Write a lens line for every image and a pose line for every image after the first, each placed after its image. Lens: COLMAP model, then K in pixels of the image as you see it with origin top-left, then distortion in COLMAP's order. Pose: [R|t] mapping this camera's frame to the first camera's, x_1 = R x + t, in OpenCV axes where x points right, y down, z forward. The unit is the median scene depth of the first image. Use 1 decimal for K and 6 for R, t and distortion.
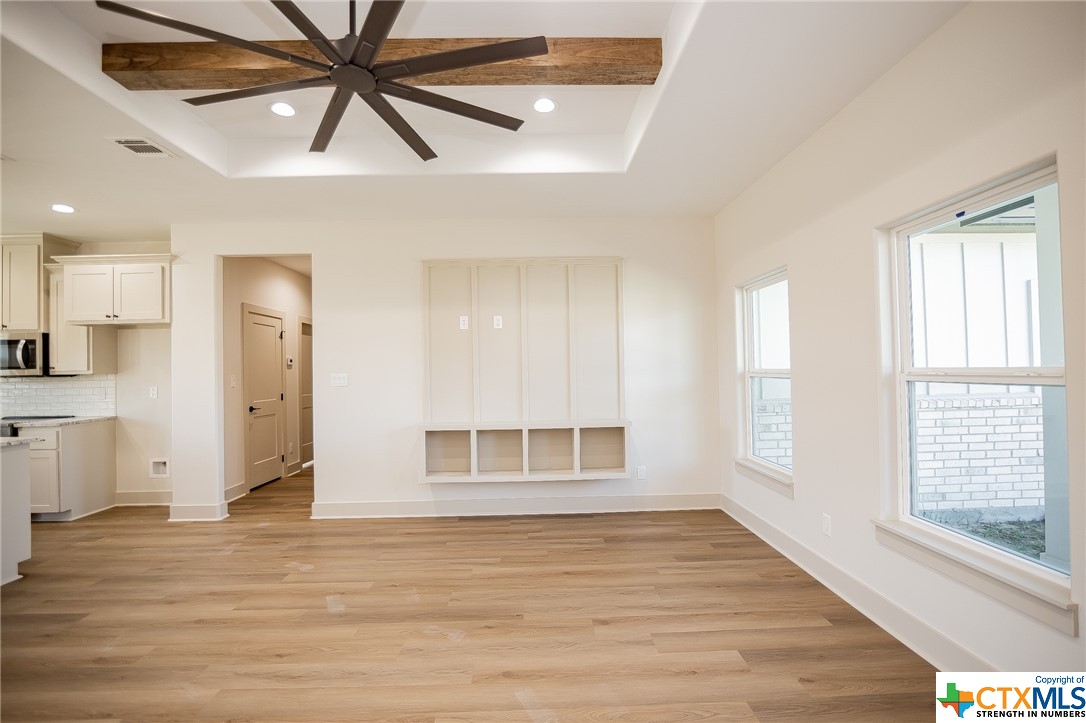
lens RADIAL K [[499.2, 0, 543.0], [0, 499.2, 361.5], [0, 0, 1]] dist [-0.015829, 0.000082]
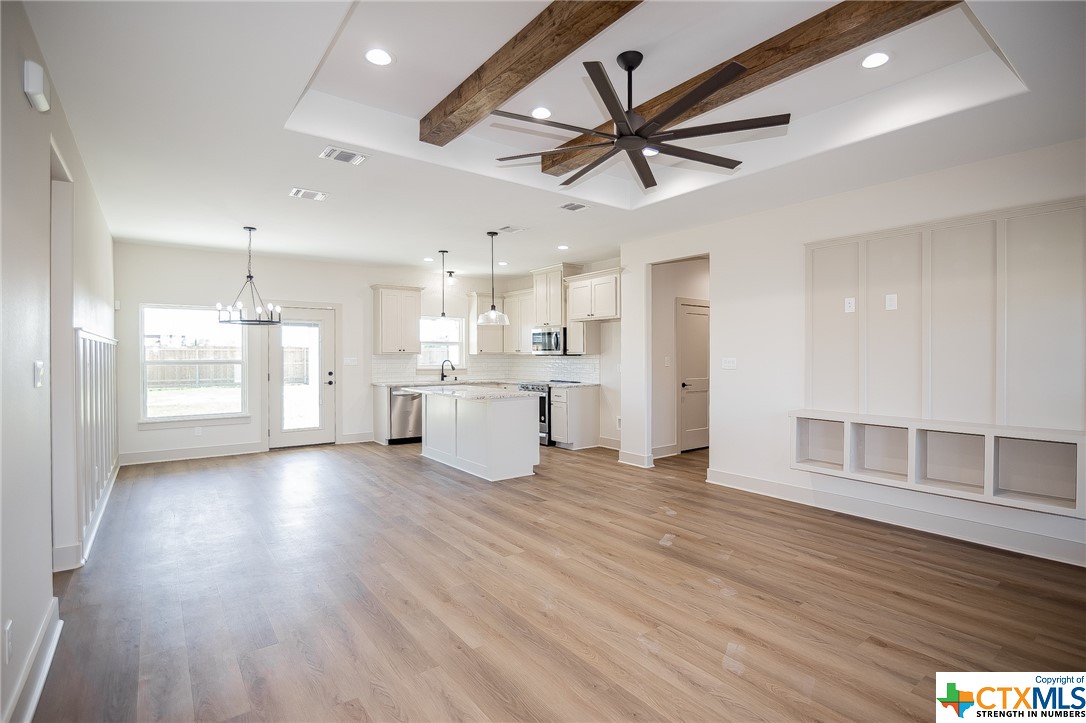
lens RADIAL K [[517.4, 0, 543.0], [0, 517.4, 361.5], [0, 0, 1]] dist [-0.013744, 0.000290]
pose [[0.586631, 0.027702, -0.809381, 0.330849], [0.004458, 0.999289, 0.037433, -0.014667], [0.809842, -0.025567, 0.586090, -0.016314]]
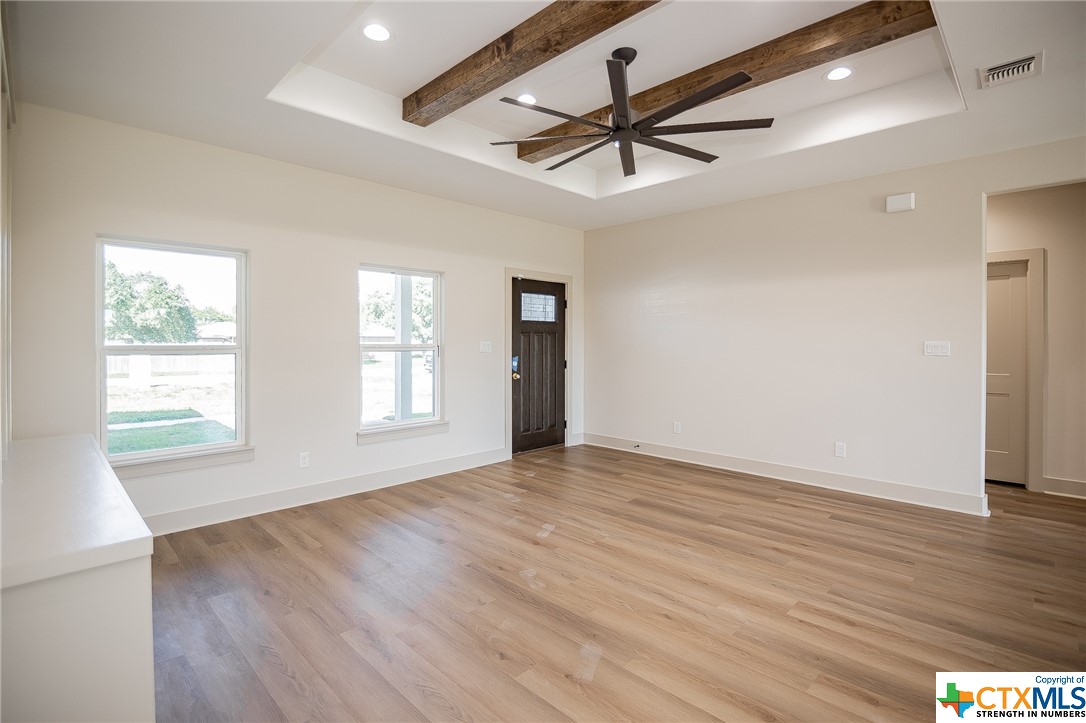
lens RADIAL K [[517.4, 0, 543.0], [0, 517.4, 361.5], [0, 0, 1]] dist [-0.013744, 0.000290]
pose [[-0.700887, -0.008617, 0.713220, -0.657572], [-0.001474, 0.999942, 0.010632, 0.036439], [-0.713270, 0.006401, -0.700860, 1.144514]]
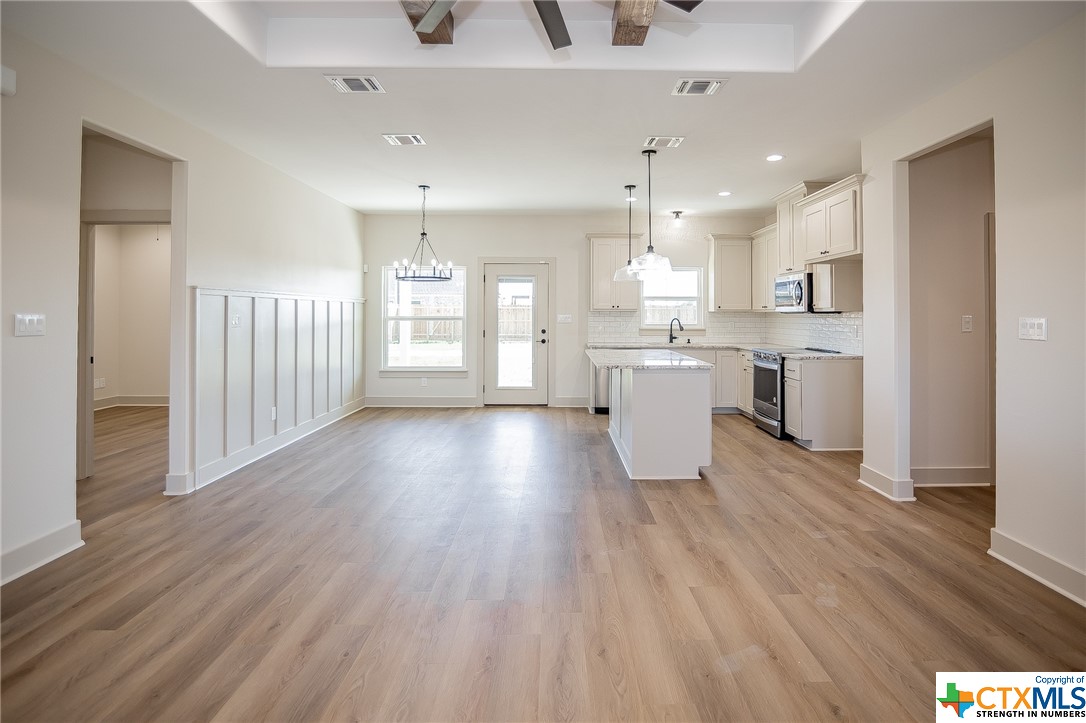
lens RADIAL K [[540.4, 0, 567.6], [0, 540.4, 309.8], [0, 0, 1]] dist [-0.016711, 0.000427]
pose [[0.003210, 0.010997, -0.999934, 0.219491], [0.014394, 0.999835, 0.011042, 0.002745], [0.999891, -0.014428, 0.003051, 0.564513]]
